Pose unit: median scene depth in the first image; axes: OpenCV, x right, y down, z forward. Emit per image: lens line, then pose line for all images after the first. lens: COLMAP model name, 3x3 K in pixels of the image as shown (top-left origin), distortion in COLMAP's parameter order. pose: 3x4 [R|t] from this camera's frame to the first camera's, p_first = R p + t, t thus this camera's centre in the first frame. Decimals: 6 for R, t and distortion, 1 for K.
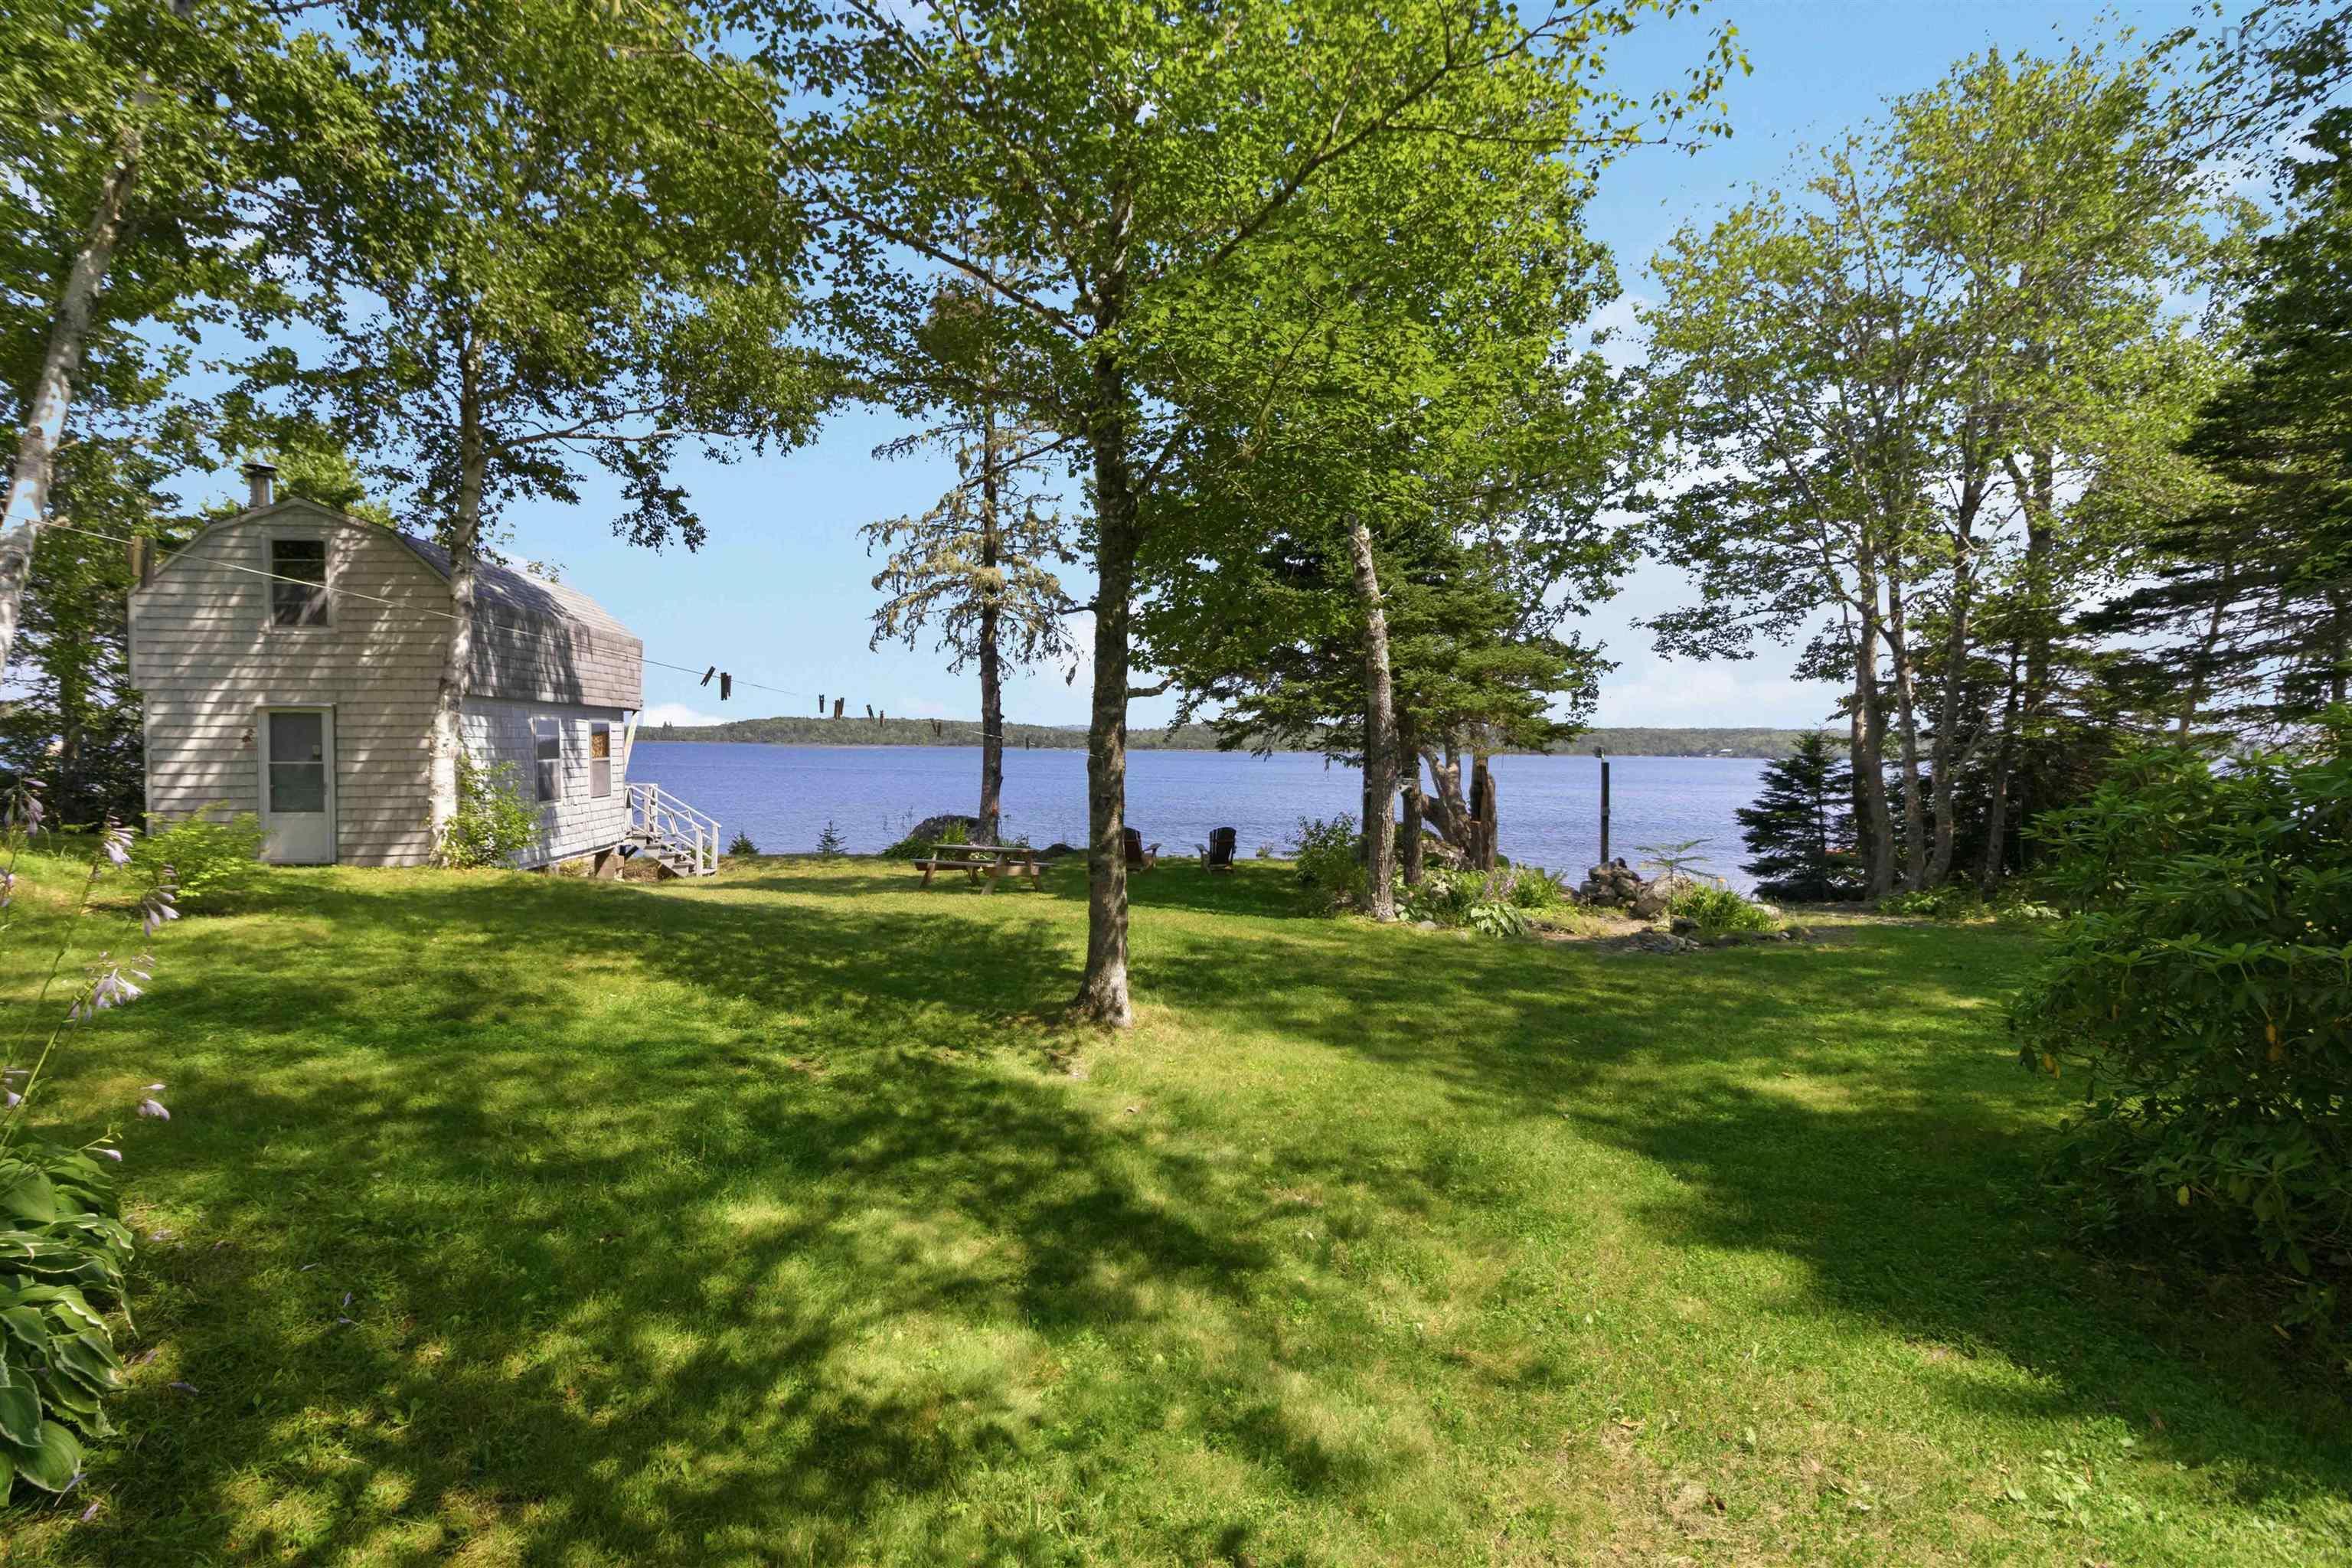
lens RADIAL K [[1096.0, 0, 1168.9], [0, 1096.0, 798.6], [0, 0, 1]] dist [-0.001198, -0.000304]
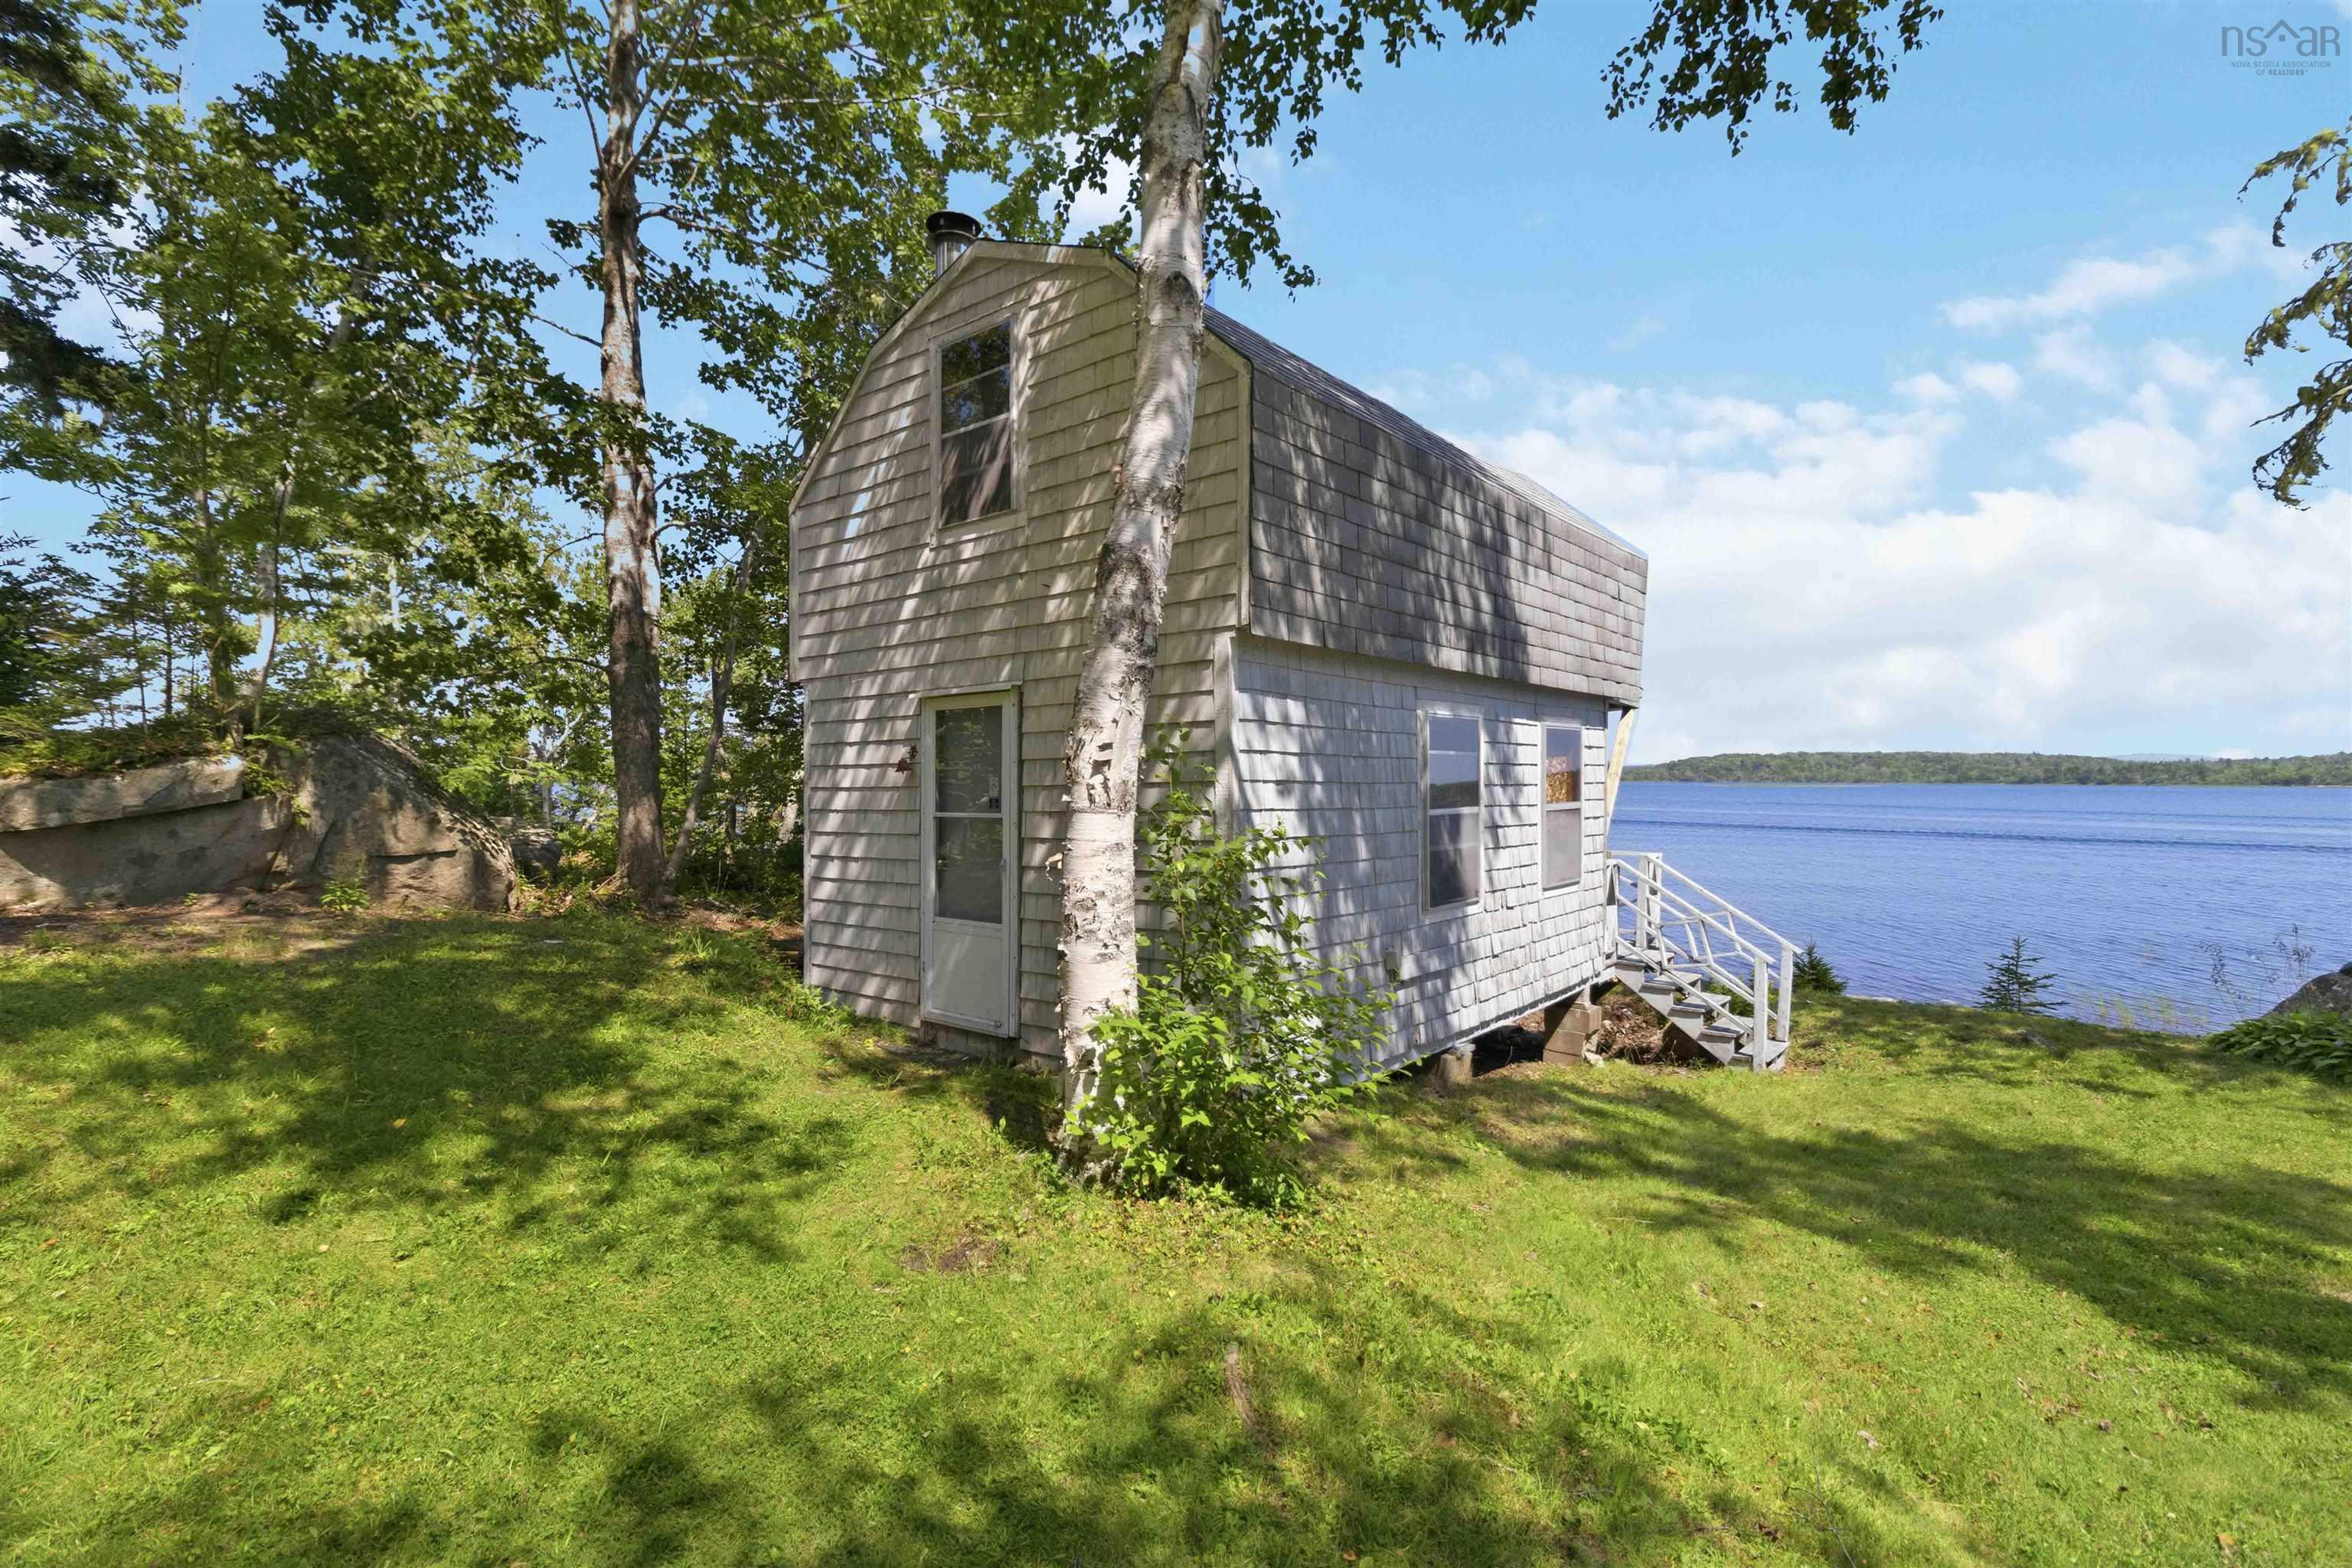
lens RADIAL K [[1096.0, 0, 1168.9], [0, 1096.0, 798.6], [0, 0, 1]] dist [-0.001198, -0.000304]
pose [[0.692190, 0.002031, -0.721713, -0.291400], [-0.028744, 0.999280, -0.024757, -0.022468], [0.721143, 0.037881, 0.691750, 0.544241]]
